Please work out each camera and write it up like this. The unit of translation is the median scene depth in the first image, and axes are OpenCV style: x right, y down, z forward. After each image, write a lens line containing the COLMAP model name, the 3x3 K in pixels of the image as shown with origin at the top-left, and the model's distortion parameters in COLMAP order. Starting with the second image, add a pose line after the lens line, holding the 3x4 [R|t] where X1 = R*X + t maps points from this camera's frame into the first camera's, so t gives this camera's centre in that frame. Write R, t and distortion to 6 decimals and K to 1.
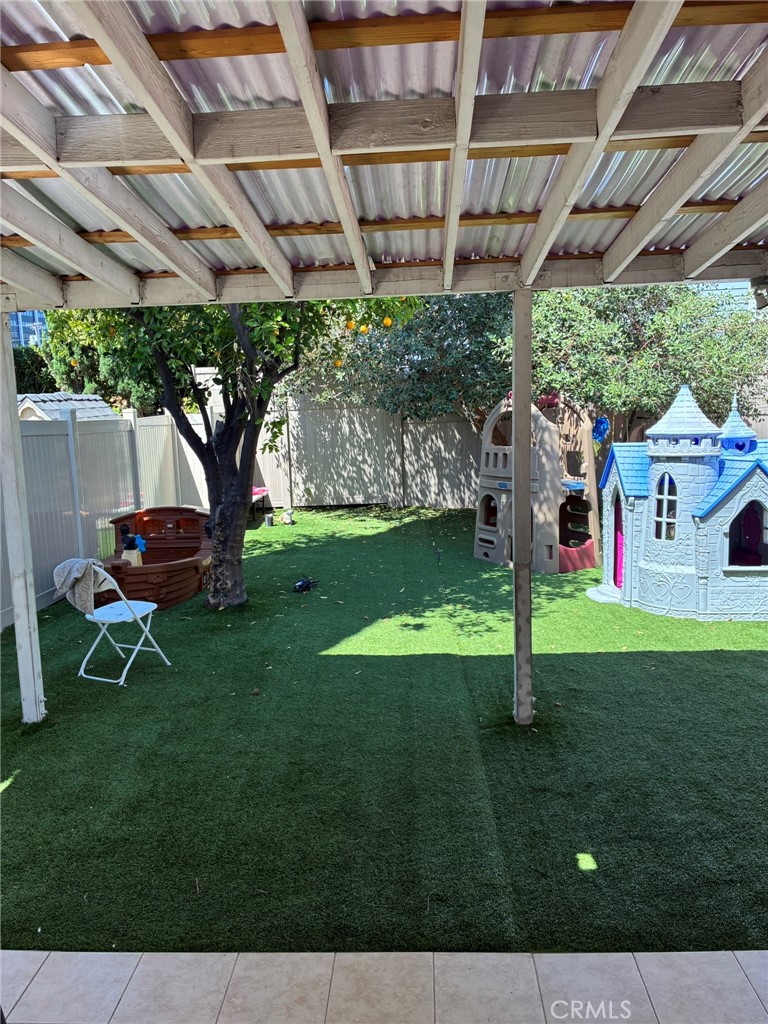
lens RADIAL K [[772.8, 0, 384.0], [0, 772.8, 512.0], [0, 0, 1]] dist [0.015611, 0.000724]
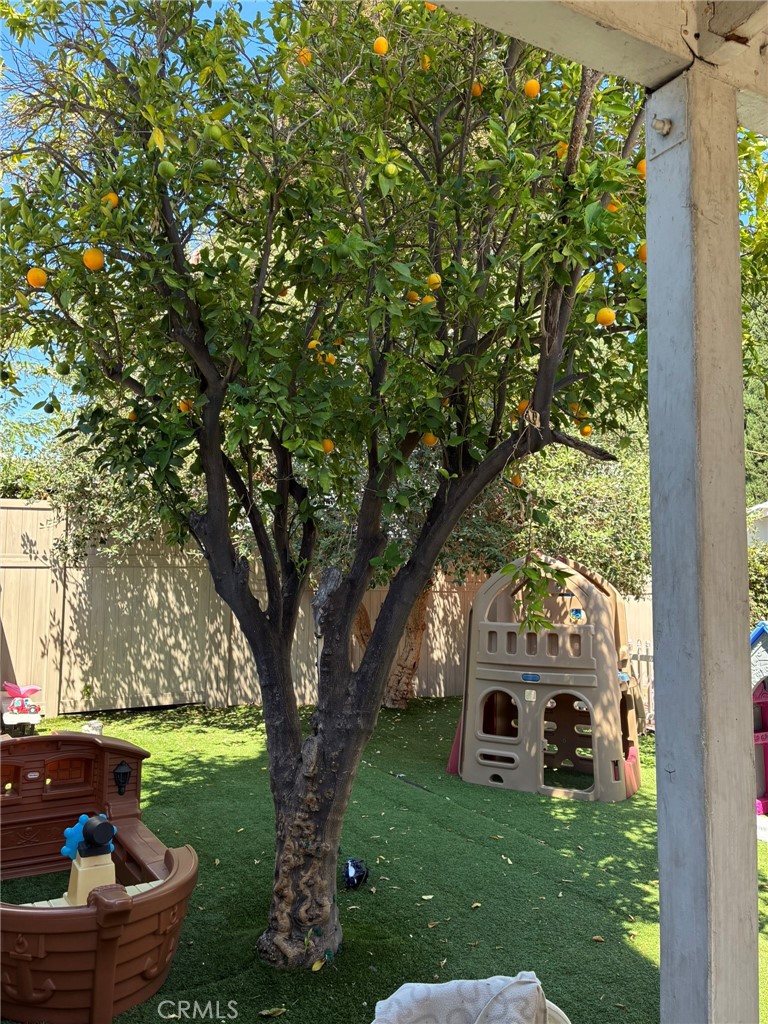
lens RADIAL K [[778.8, 0, 384.0], [0, 778.8, 512.0], [0, 0, 1]] dist [-0.030790, -0.000525]
pose [[0.849218, 0.084259, 0.521276, -0.242541], [0.040214, 0.974000, -0.222949, -0.019378], [-0.526509, 0.210295, 0.823750, 0.298328]]
